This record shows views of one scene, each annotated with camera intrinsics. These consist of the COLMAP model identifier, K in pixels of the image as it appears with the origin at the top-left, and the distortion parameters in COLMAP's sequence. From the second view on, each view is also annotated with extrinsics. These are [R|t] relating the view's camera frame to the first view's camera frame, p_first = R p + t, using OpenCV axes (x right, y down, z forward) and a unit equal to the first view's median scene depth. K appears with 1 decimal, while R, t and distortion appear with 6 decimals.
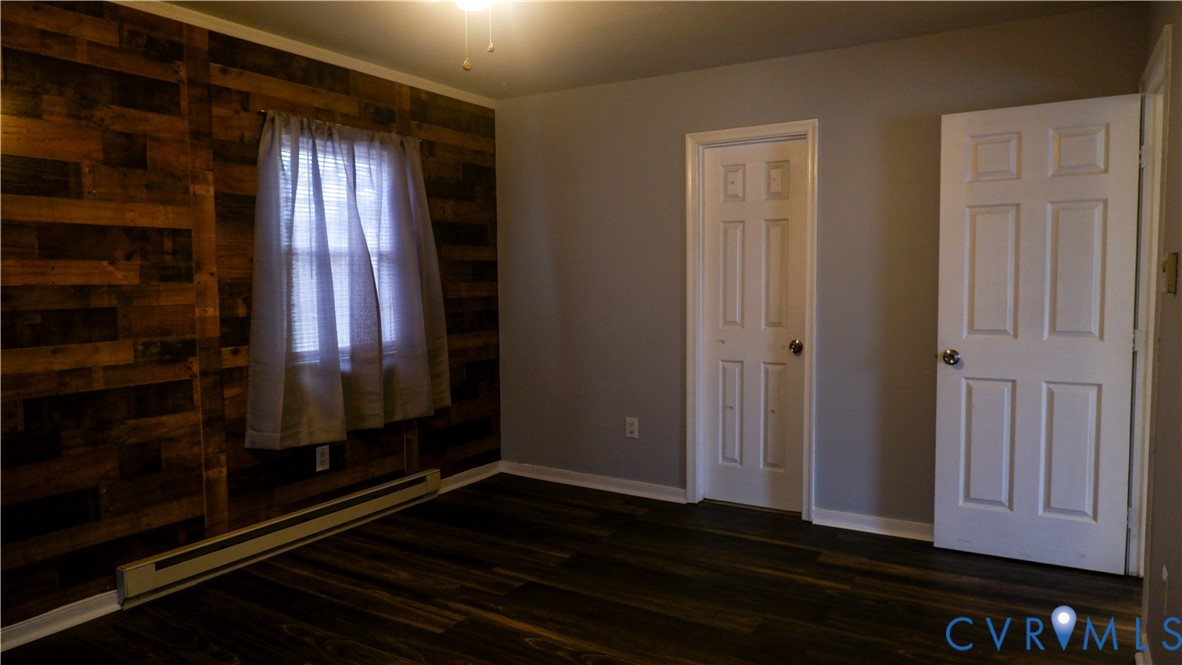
lens RADIAL K [[778.0, 0, 592.6], [0, 778.0, 332.1], [0, 0, 1]] dist [-0.004264, -0.000966]
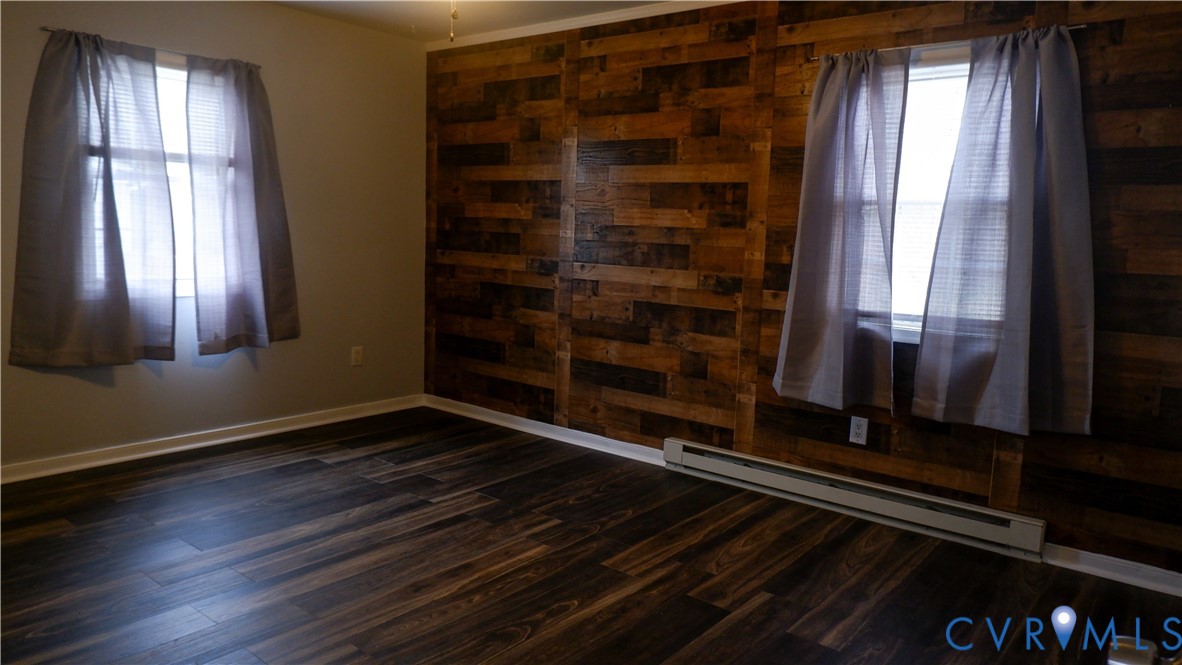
lens RADIAL K [[823.2, 0, 592.8], [0, 823.2, 331.5], [0, 0, 1]] dist [0.004474, 0.002920]
pose [[-0.141372, 0.129259, -0.981482, 0.748119], [-0.107284, 0.983599, 0.144991, -0.068004], [0.984126, 0.125795, -0.125186, 0.963712]]
